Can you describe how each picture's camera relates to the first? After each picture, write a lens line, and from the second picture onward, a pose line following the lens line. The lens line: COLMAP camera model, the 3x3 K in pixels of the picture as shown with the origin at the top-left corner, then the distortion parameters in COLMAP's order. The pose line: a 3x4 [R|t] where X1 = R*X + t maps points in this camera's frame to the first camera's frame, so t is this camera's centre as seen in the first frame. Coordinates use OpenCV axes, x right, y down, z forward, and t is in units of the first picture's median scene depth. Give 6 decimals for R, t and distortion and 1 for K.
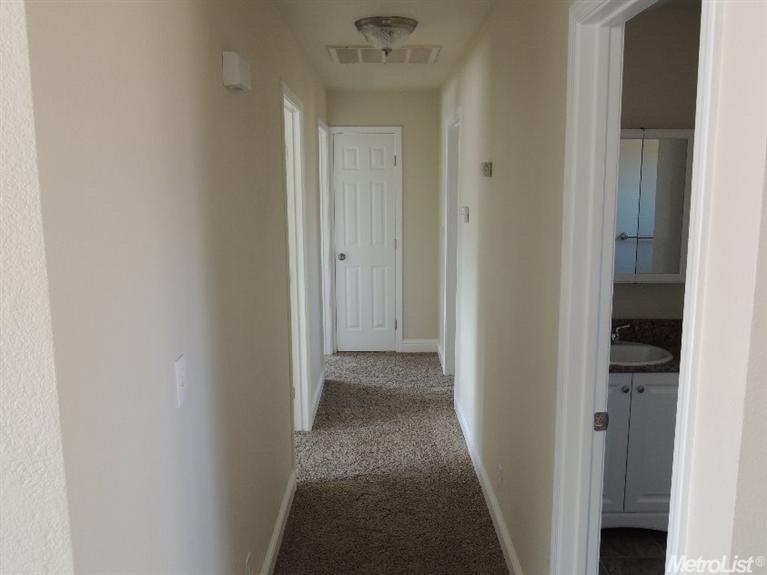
lens RADIAL K [[656.9, 0, 383.8], [0, 656.9, 267.7], [0, 0, 1]] dist [-0.007698, -0.003867]
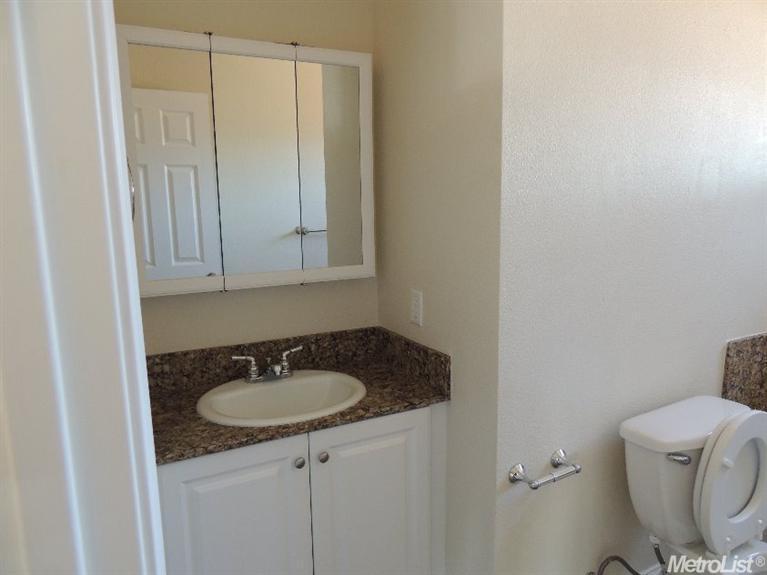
lens RADIAL K [[547.9, 0, 384.6], [0, 547.9, 285.0], [0, 0, 1]] dist [-0.009743, -0.002239]
pose [[0.884245, -0.086197, 0.459000, 0.198404], [0.072550, 0.996241, 0.047323, 0.005262], [-0.461354, -0.008545, 0.887175, 0.467326]]
